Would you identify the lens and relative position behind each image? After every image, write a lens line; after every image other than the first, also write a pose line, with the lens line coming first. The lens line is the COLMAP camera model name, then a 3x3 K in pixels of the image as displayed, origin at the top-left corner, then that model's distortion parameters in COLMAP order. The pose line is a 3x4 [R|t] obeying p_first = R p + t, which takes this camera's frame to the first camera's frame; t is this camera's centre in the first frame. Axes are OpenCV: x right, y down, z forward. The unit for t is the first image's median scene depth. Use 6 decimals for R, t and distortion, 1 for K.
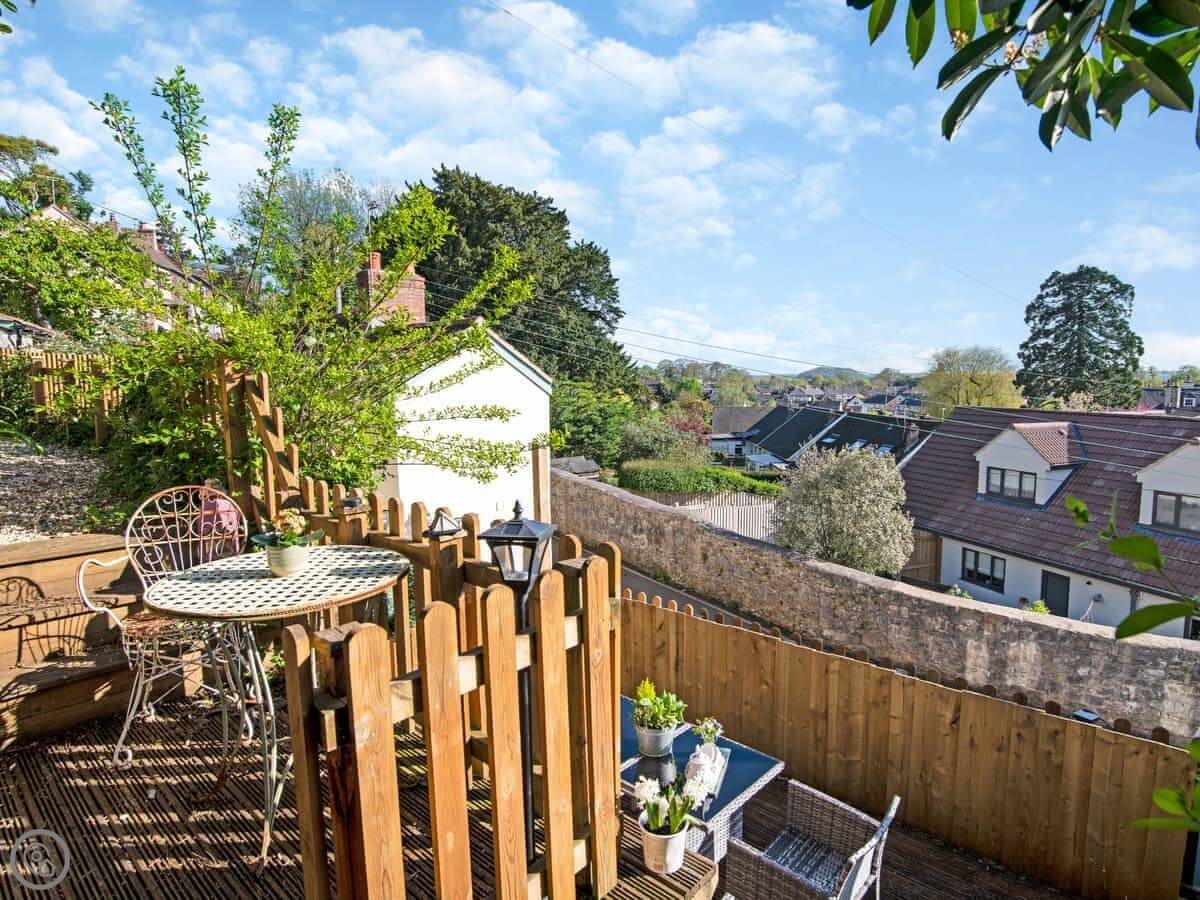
lens RADIAL K [[682.3, 0, 663.6], [0, 682.3, 452.9], [0, 0, 1]] dist [-0.016314, 0.002854]
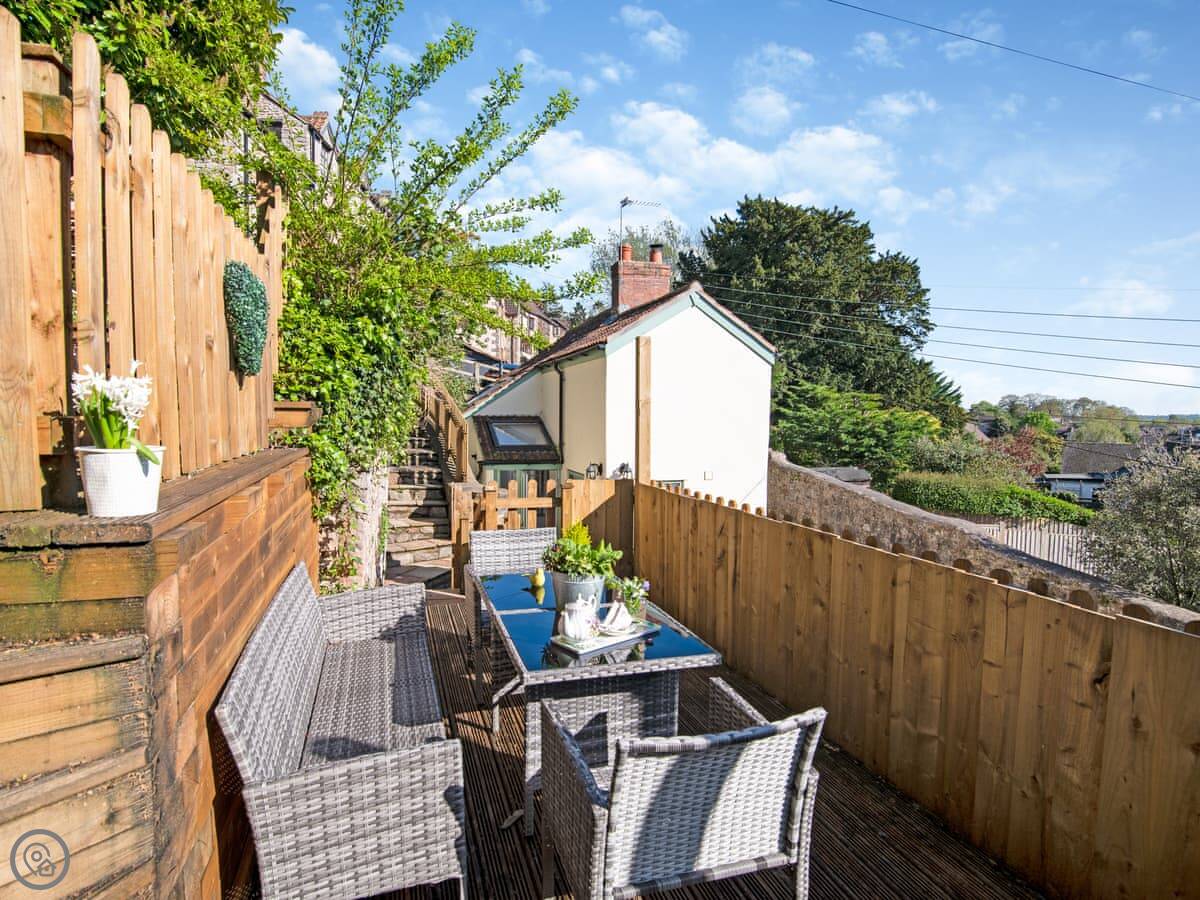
lens RADIAL K [[648.5, 0, 575.6], [0, 648.5, 452.5], [0, 0, 1]] dist [-0.006989, -0.000898]
pose [[0.828627, 0.045050, -0.557986, 0.037838], [-0.075342, 0.996663, -0.031417, 0.028167], [0.554708, 0.068073, 0.829255, 0.038781]]
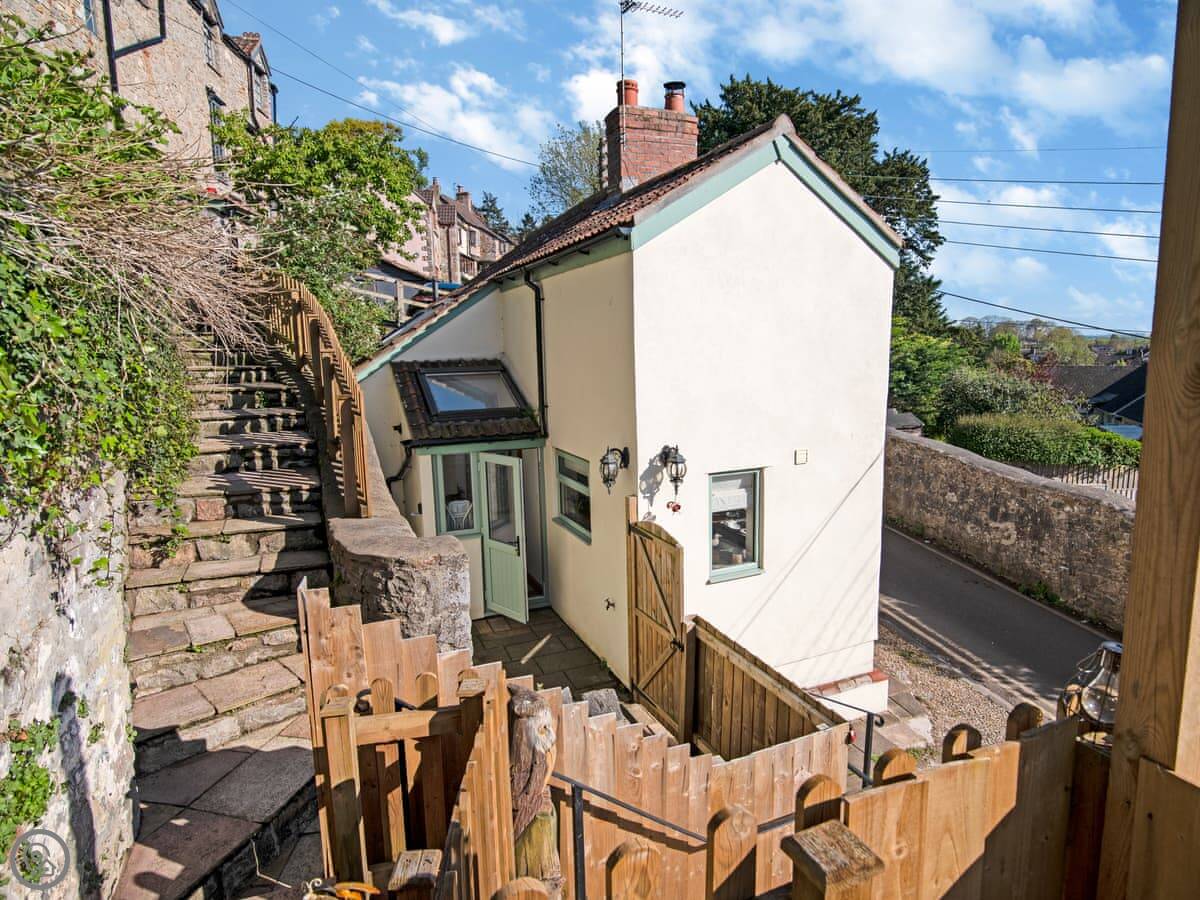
lens RADIAL K [[690.6, 0, 639.4], [0, 690.6, 452.4], [0, 0, 1]] dist [-0.009526, -0.000791]
pose [[0.908451, 0.056578, -0.414144, -0.038212], [-0.037217, 0.997810, 0.054677, 0.014927], [0.416330, -0.034258, 0.908568, 0.128380]]
